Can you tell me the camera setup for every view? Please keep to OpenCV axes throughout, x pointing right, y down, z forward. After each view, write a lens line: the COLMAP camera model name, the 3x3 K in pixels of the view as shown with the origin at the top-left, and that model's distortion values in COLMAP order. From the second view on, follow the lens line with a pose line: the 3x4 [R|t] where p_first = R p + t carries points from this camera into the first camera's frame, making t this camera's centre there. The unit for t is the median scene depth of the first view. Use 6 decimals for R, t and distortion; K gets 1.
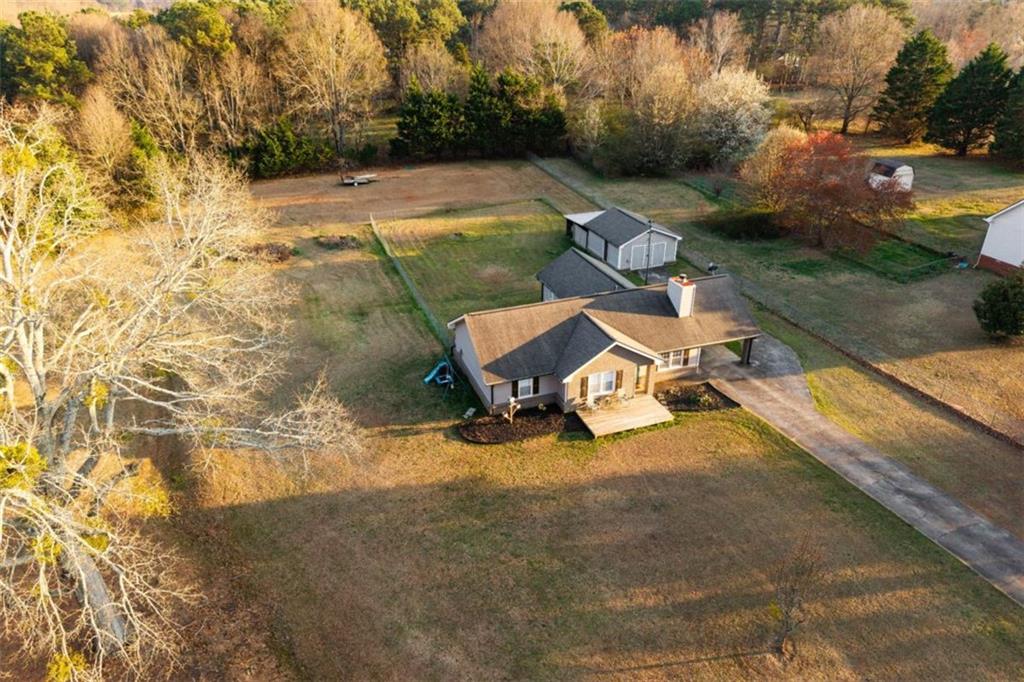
lens RADIAL K [[685.6, 0, 512.0], [0, 685.6, 341.0], [0, 0, 1]] dist [0.070300, -0.101398]
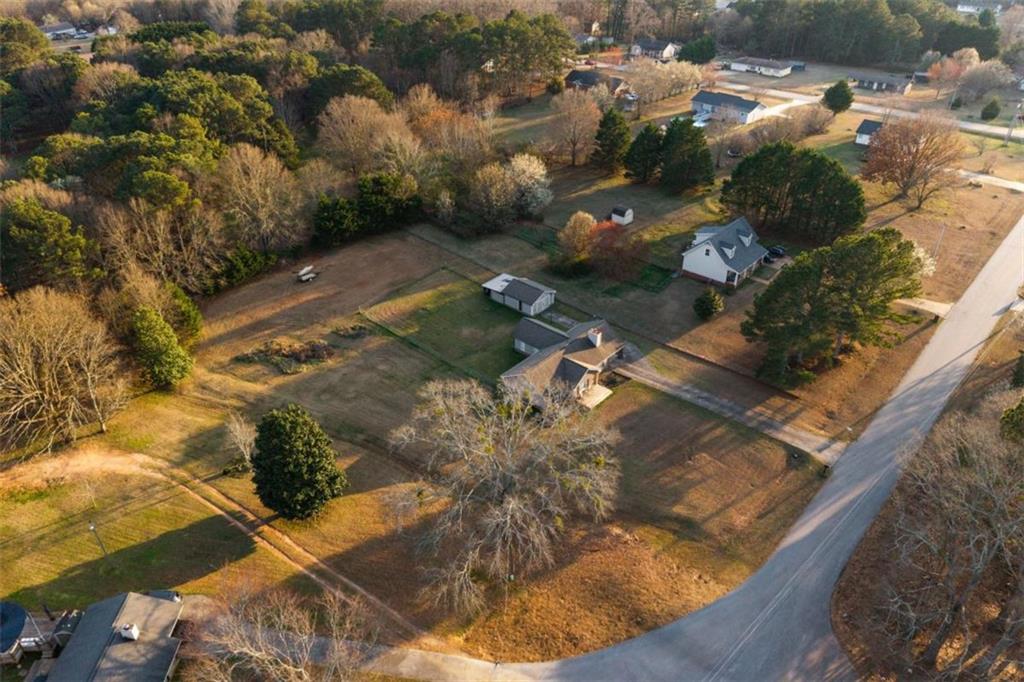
lens RADIAL K [[685.6, 0, 512.0], [0, 685.6, 341.0], [0, 0, 1]] dist [0.070300, -0.101398]
pose [[0.883651, -0.258334, 0.390416, -0.860838], [0.214871, 0.964738, 0.152027, -0.445597], [-0.415923, -0.050450, 0.908000, -0.916612]]
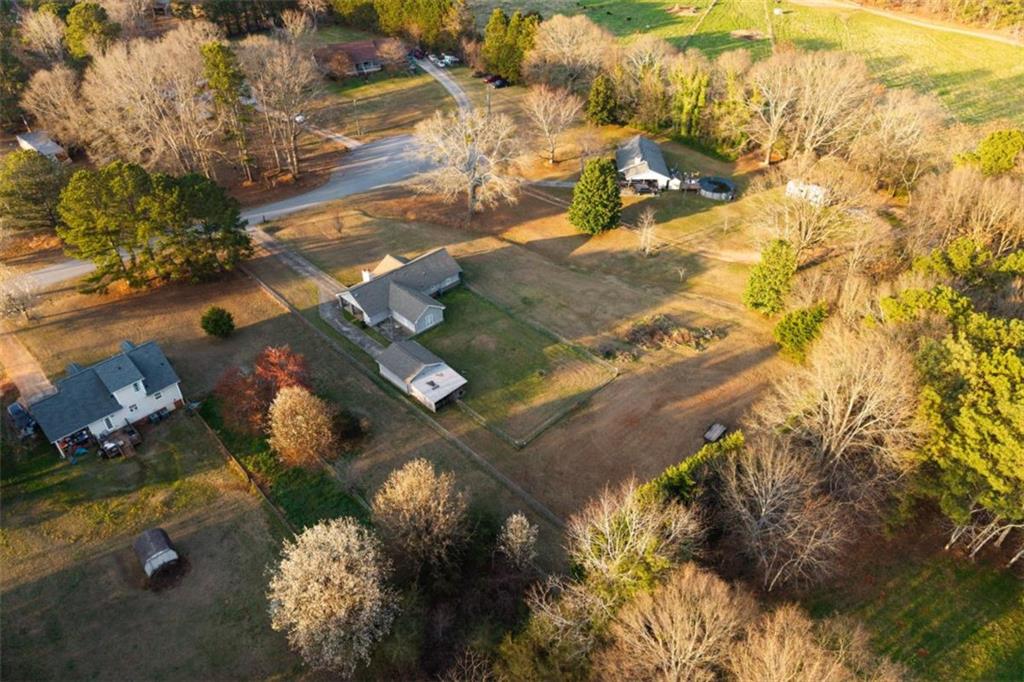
lens RADIAL K [[685.6, 0, 512.0], [0, 685.6, 341.0], [0, 0, 1]] dist [0.070300, -0.101398]
pose [[-0.907194, 0.261591, -0.329499, 0.626339], [-0.188033, 0.448509, 0.873775, -2.117093], [0.376355, 0.854640, -0.357697, 2.188839]]
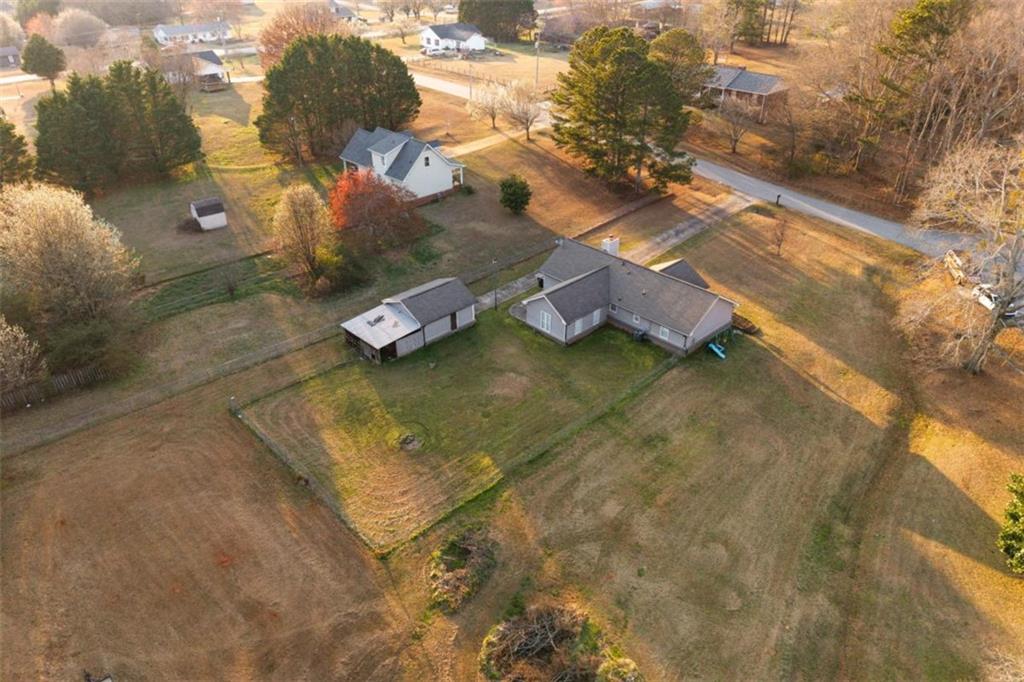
lens RADIAL K [[685.6, 0, 512.0], [0, 685.6, 341.0], [0, 0, 1]] dist [0.070300, -0.101398]
pose [[-0.396874, -0.476097, 0.784744, -1.022513], [0.420069, 0.665959, 0.616475, -0.995899], [-0.816109, 0.574309, -0.064308, 1.386001]]
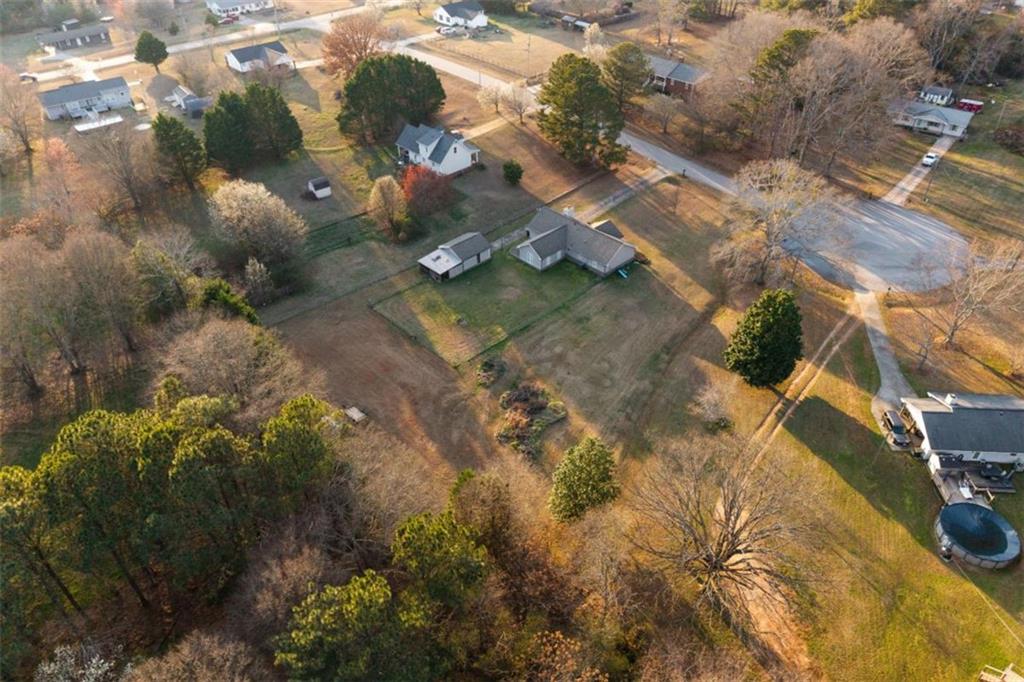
lens RADIAL K [[685.6, 0, 512.0], [0, 685.6, 341.0], [0, 0, 1]] dist [0.070300, -0.101398]
pose [[-0.401991, -0.562710, 0.722330, -1.920716], [0.423709, 0.585015, 0.691540, -1.742227], [-0.811711, 0.584051, 0.003254, 1.442397]]
